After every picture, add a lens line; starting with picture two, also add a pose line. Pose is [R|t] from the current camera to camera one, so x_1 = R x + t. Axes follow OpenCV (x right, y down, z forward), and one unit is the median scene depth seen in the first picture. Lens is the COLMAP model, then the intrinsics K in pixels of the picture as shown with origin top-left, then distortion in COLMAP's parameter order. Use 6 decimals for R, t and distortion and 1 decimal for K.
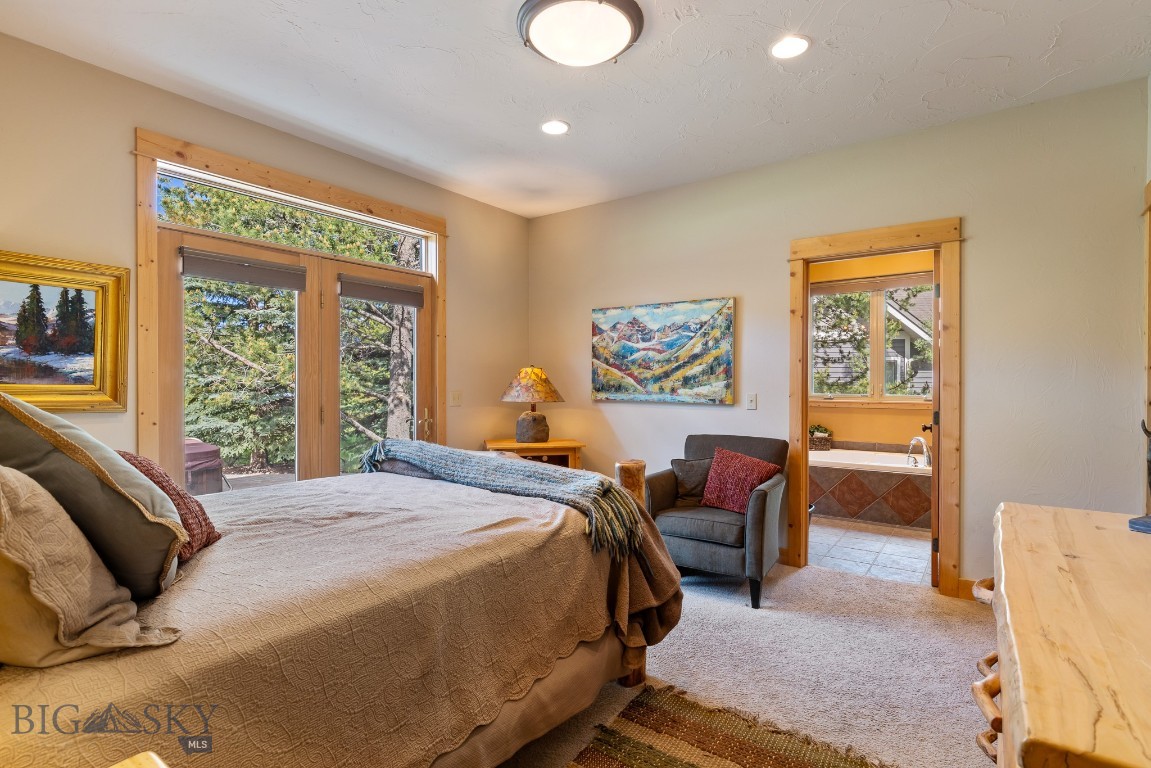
lens RADIAL K [[585.1, 0, 574.7], [0, 585.1, 381.1], [0, 0, 1]] dist [-0.000226, -0.000085]
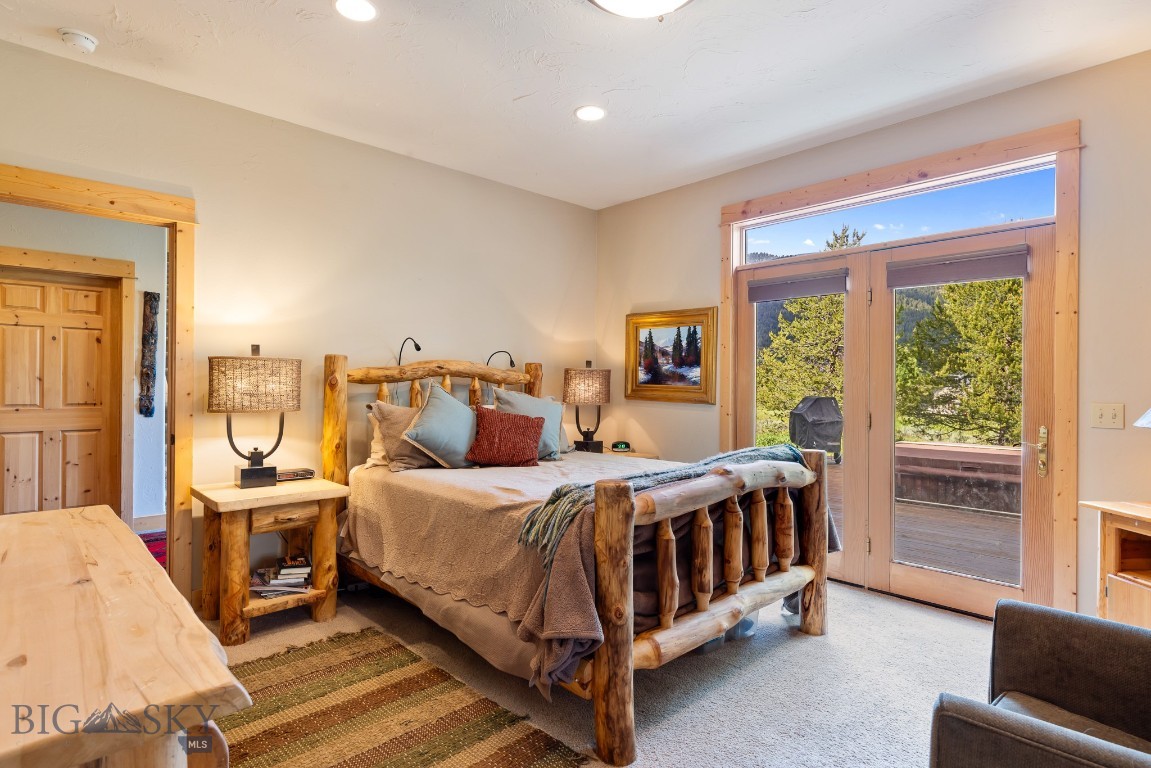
lens RADIAL K [[613.6, 0, 575.2], [0, 613.6, 383.9], [0, 0, 1]] dist [0.000084, -0.000033]
pose [[-0.209701, -0.001120, -0.977765, 0.868953], [-0.004390, 0.999990, -0.000204, 0.002834], [0.977756, 0.004249, -0.209704, 1.050760]]
